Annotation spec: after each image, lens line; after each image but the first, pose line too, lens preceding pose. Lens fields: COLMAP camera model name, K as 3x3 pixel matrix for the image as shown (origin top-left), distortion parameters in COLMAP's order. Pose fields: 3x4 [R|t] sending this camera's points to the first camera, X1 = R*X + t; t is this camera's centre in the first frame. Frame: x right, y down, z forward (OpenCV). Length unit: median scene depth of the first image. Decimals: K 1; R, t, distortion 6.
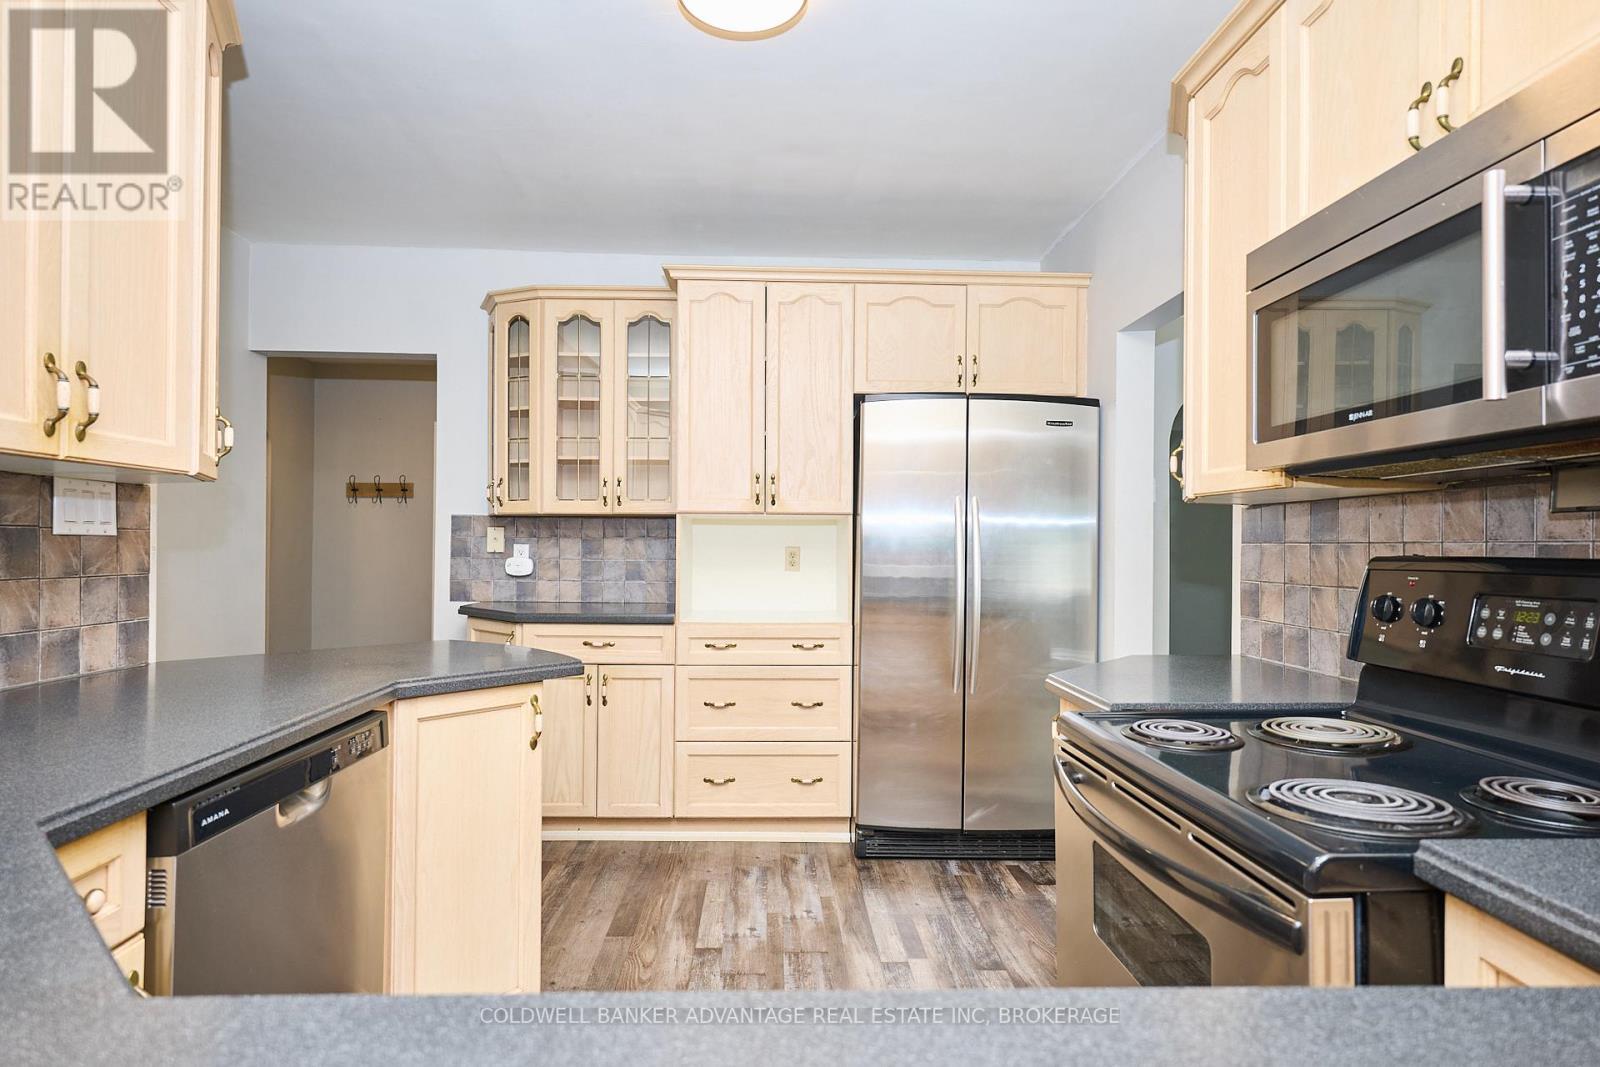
lens RADIAL K [[897.6, 0, 800.0], [0, 897.6, 533.5], [0, 0, 1]] dist [-0.000661, -0.000413]
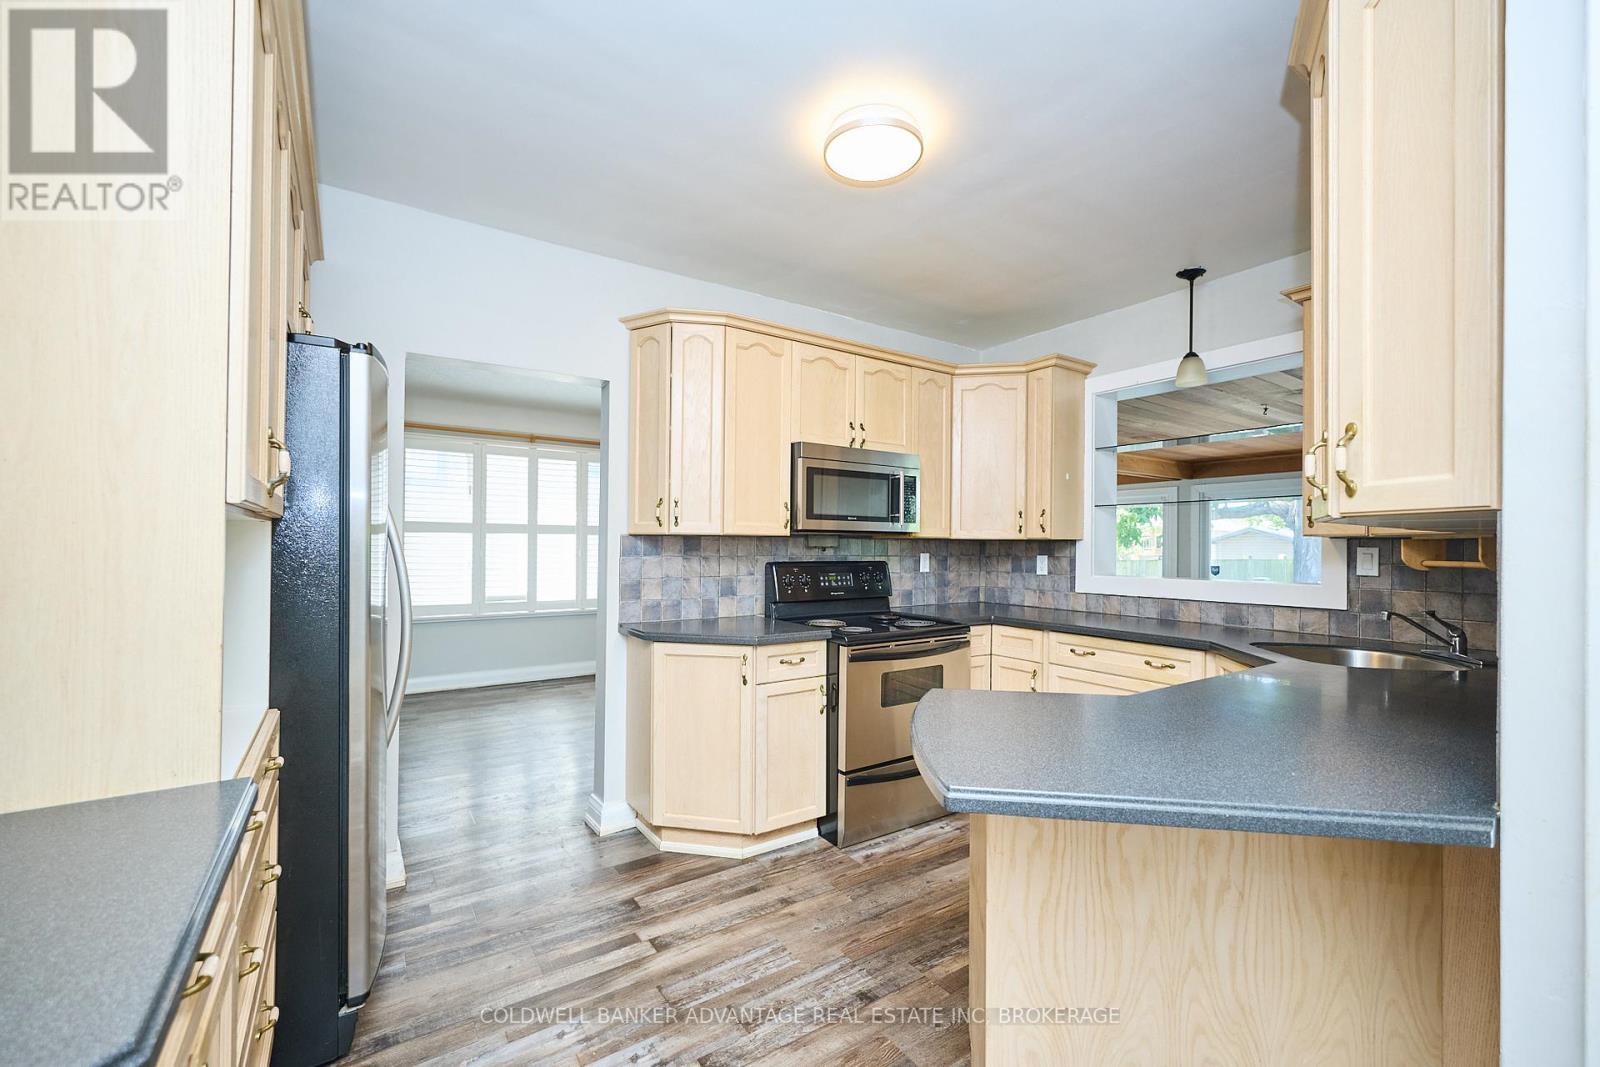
lens RADIAL K [[653.5, 0, 788.9], [0, 653.5, 537.7], [0, 0, 1]] dist [-0.001305, -0.000380]
pose [[-0.524740, -0.006269, 0.851239, -0.677209], [-0.019853, 0.999791, -0.004875, -0.026146], [-0.851031, -0.019457, -0.524755, 1.310711]]
